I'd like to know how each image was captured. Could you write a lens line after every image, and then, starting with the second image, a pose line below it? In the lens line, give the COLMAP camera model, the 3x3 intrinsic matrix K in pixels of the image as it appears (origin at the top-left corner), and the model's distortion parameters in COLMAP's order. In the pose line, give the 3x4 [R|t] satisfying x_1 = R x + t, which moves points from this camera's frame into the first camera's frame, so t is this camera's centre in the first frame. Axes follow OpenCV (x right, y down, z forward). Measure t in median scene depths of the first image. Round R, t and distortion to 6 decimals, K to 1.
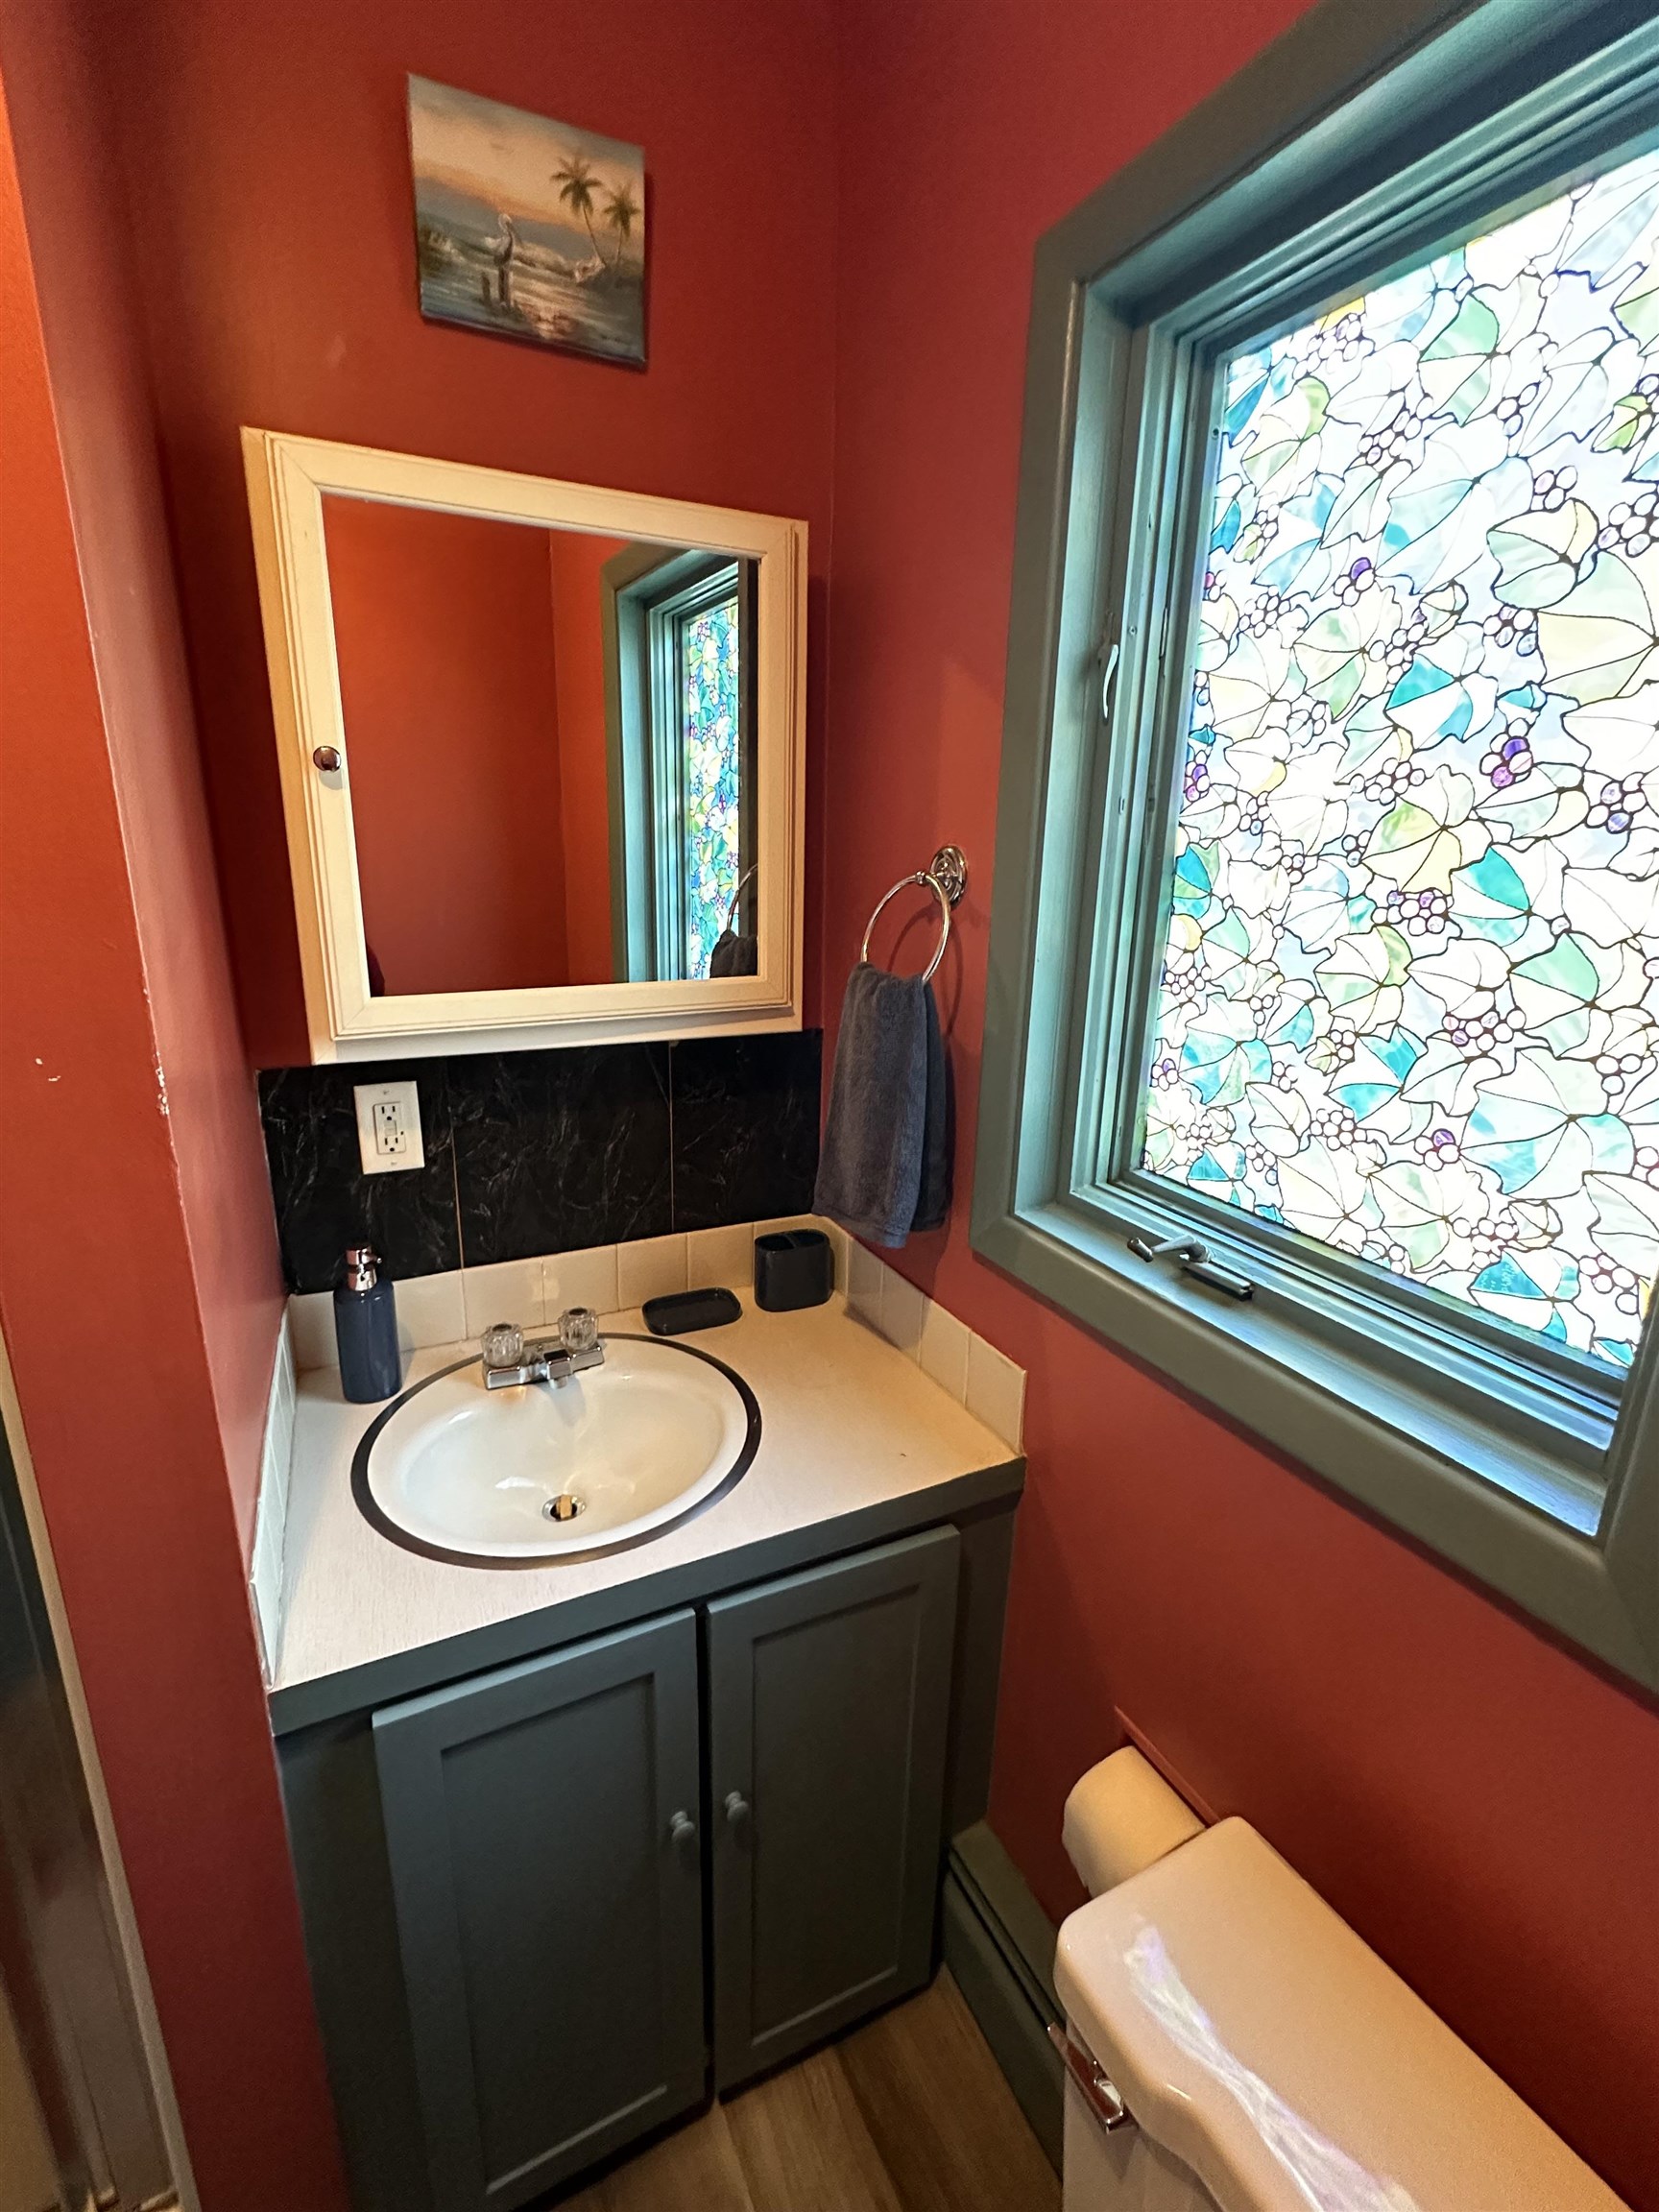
lens RADIAL K [[995.4, 0, 829.5], [0, 995.4, 1106.0], [0, 0, 1]] dist [-0.001248, -0.000180]
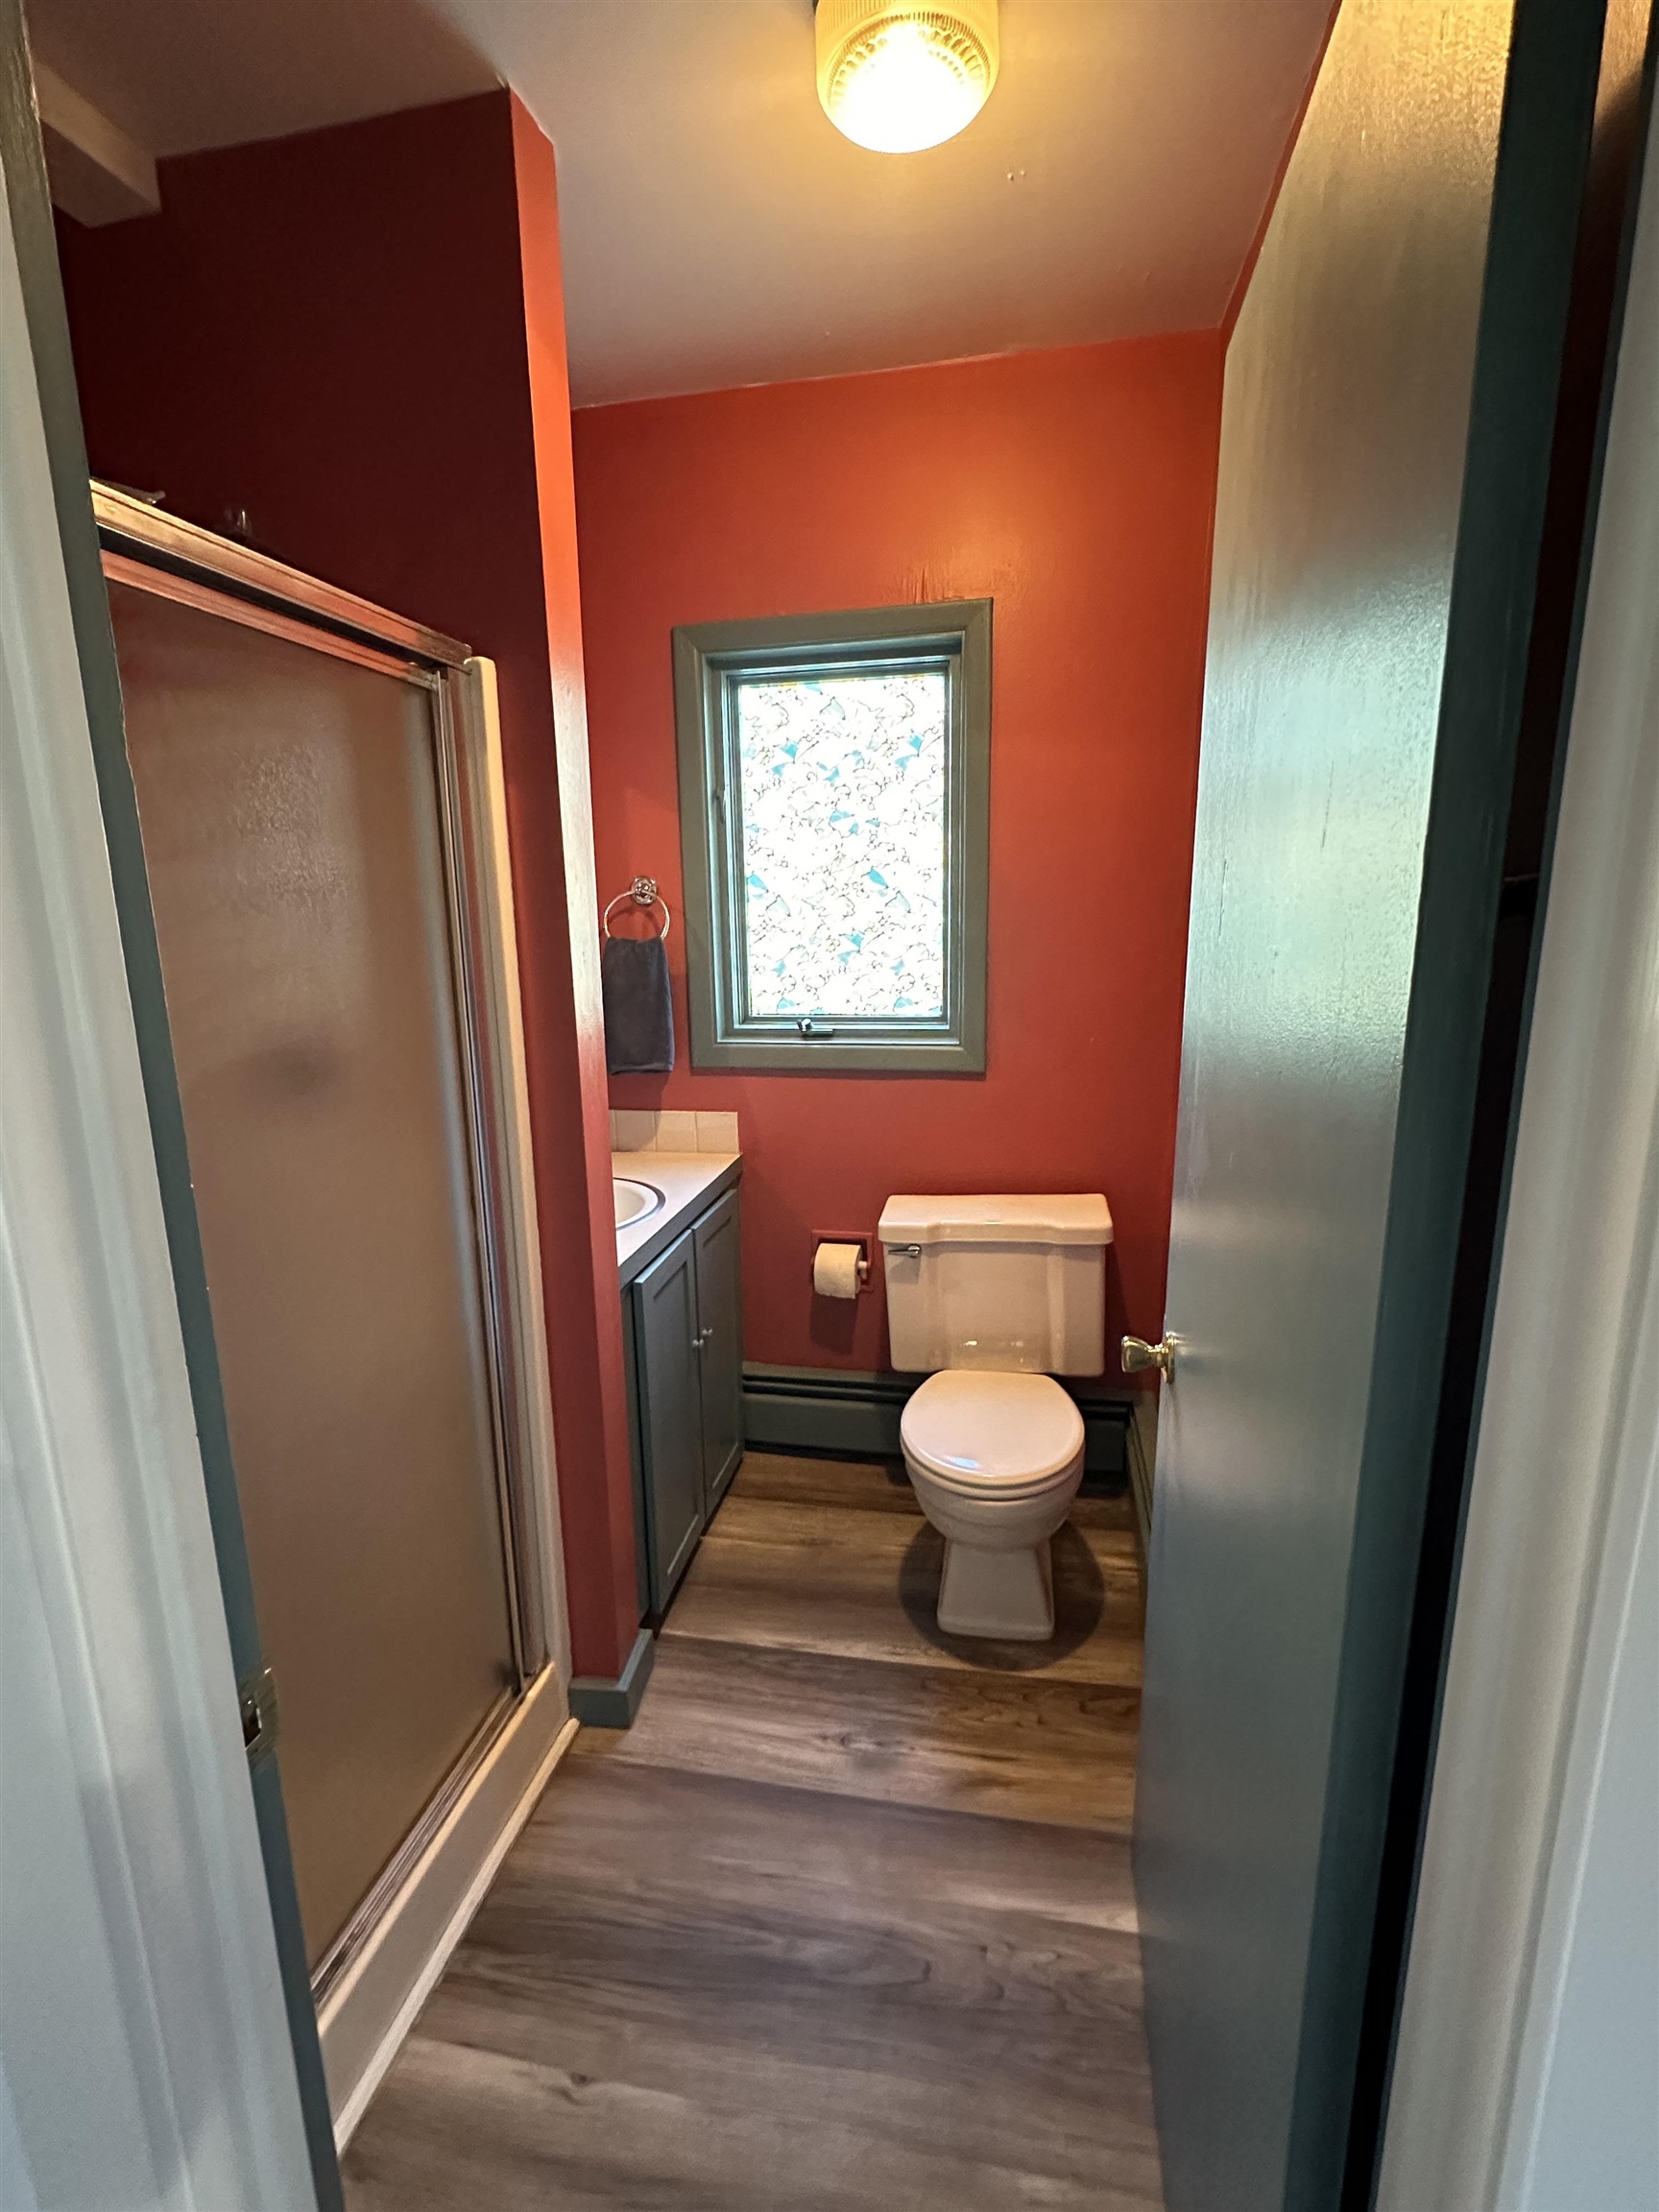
lens RADIAL K [[995.4, 0, 829.5], [0, 995.4, 1106.0], [0, 0, 1]] dist [-0.001248, -0.000180]
pose [[0.607127, -0.194133, 0.770525, -1.709611], [0.240332, 0.969142, 0.054808, 0.229730], [-0.757388, 0.151907, 0.635049, -0.680708]]
